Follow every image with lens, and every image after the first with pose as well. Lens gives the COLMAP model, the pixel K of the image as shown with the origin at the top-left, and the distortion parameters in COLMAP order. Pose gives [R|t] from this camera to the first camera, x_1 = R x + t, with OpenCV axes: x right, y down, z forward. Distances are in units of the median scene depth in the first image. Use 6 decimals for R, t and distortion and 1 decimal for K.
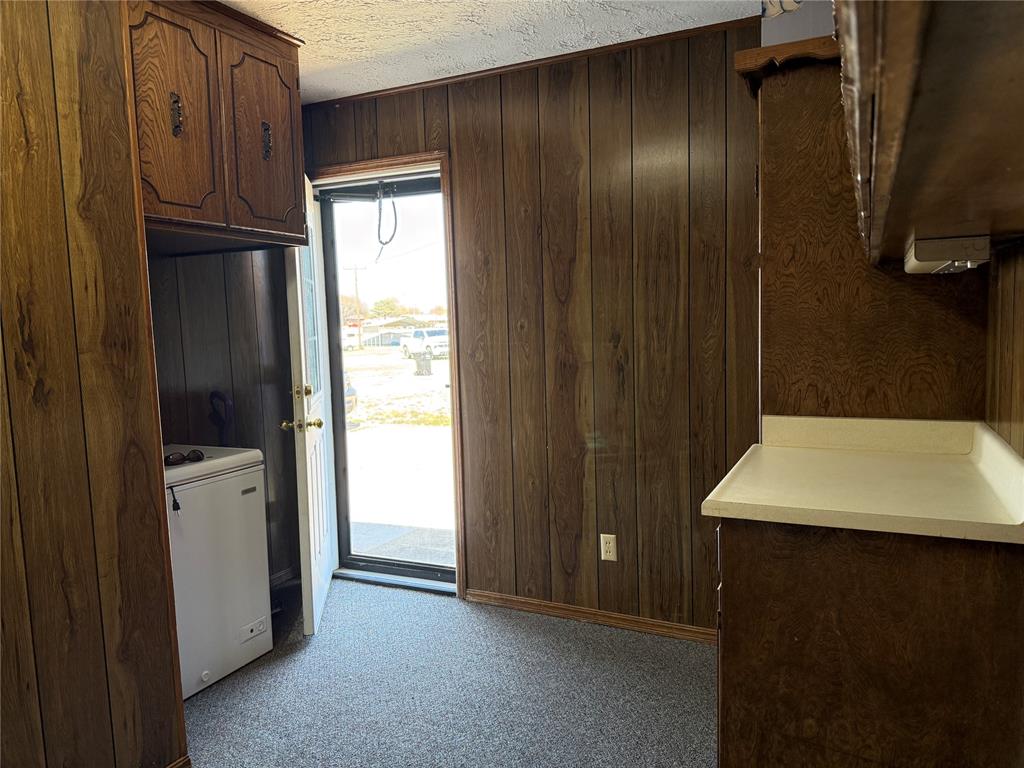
lens RADIAL K [[719.1, 0, 505.2], [0, 719.1, 384.7], [0, 0, 1]] dist [0.040417, -0.055330]
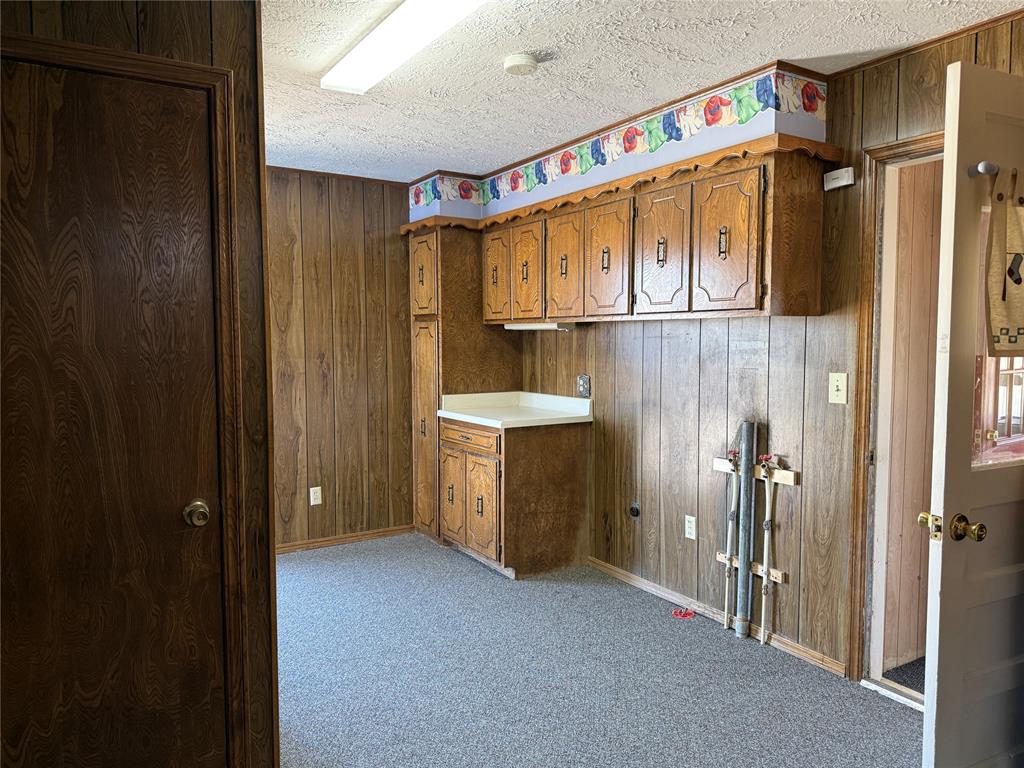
lens RADIAL K [[719.1, 0, 519.2], [0, 719.1, 384.8], [0, 0, 1]] dist [0.040417, -0.055330]
pose [[0.498559, -0.020364, 0.866617, -0.995831], [0.059424, 0.998175, -0.010731, 0.038199], [-0.864817, 0.056848, 0.498859, -0.136648]]
